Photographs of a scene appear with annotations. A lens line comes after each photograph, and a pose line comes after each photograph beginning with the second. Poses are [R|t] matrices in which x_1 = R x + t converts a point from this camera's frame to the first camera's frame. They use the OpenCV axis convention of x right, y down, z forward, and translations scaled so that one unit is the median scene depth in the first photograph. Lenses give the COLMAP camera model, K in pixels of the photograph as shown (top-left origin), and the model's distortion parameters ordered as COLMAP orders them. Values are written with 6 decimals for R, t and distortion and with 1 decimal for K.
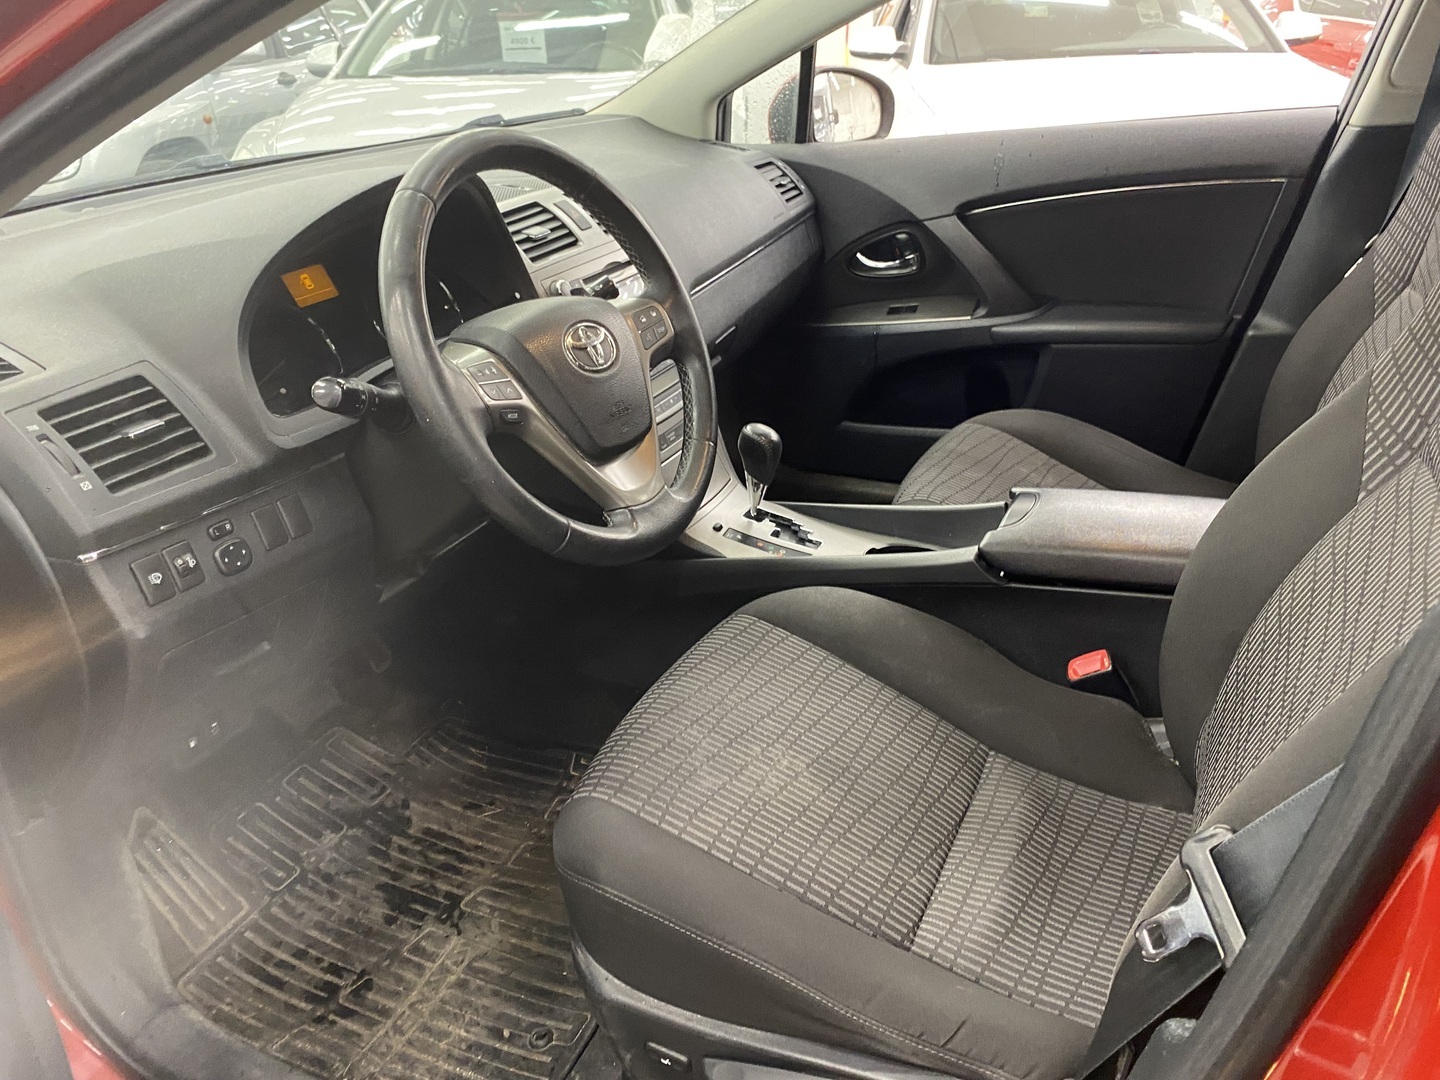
lens RADIAL K [[1087.2, 0, 720.0], [0, 1087.2, 540.0], [0, 0, 1]] dist [0.009181, -0.002177]
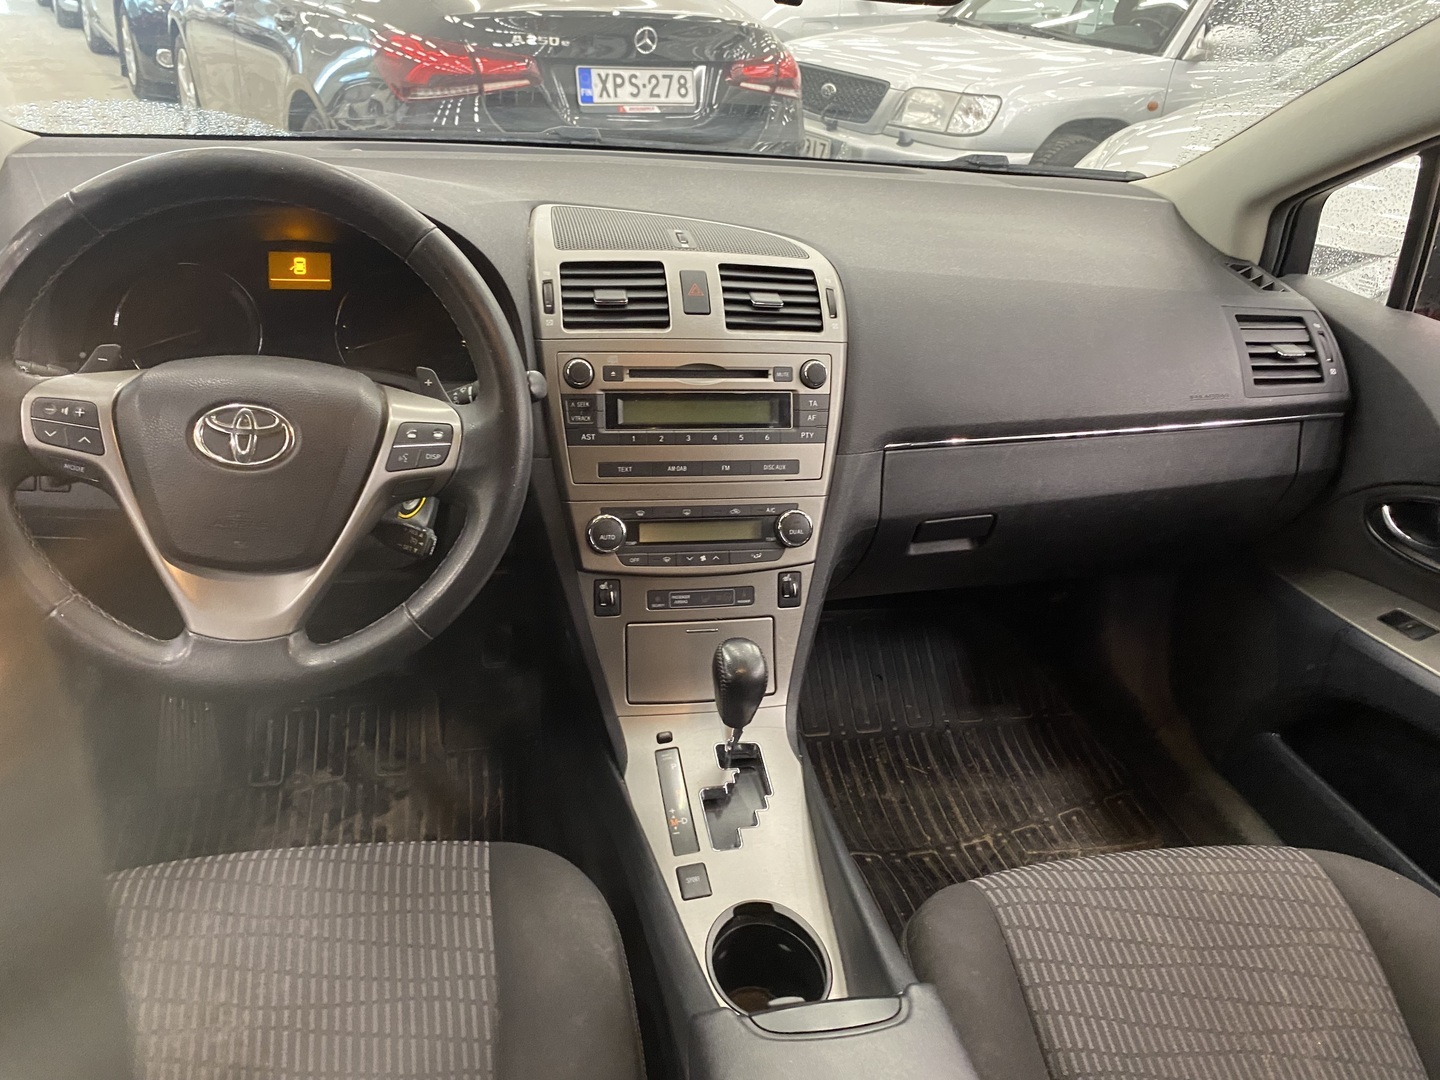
lens RADIAL K [[1087.2, 0, 720.0], [0, 1087.2, 540.0], [0, 0, 1]] dist [0.009181, -0.002177]
pose [[0.590231, 0.448892, -0.670913, 0.352721], [-0.438656, 0.876061, 0.200247, -0.227513], [0.677650, 0.176108, 0.713987, 0.364936]]
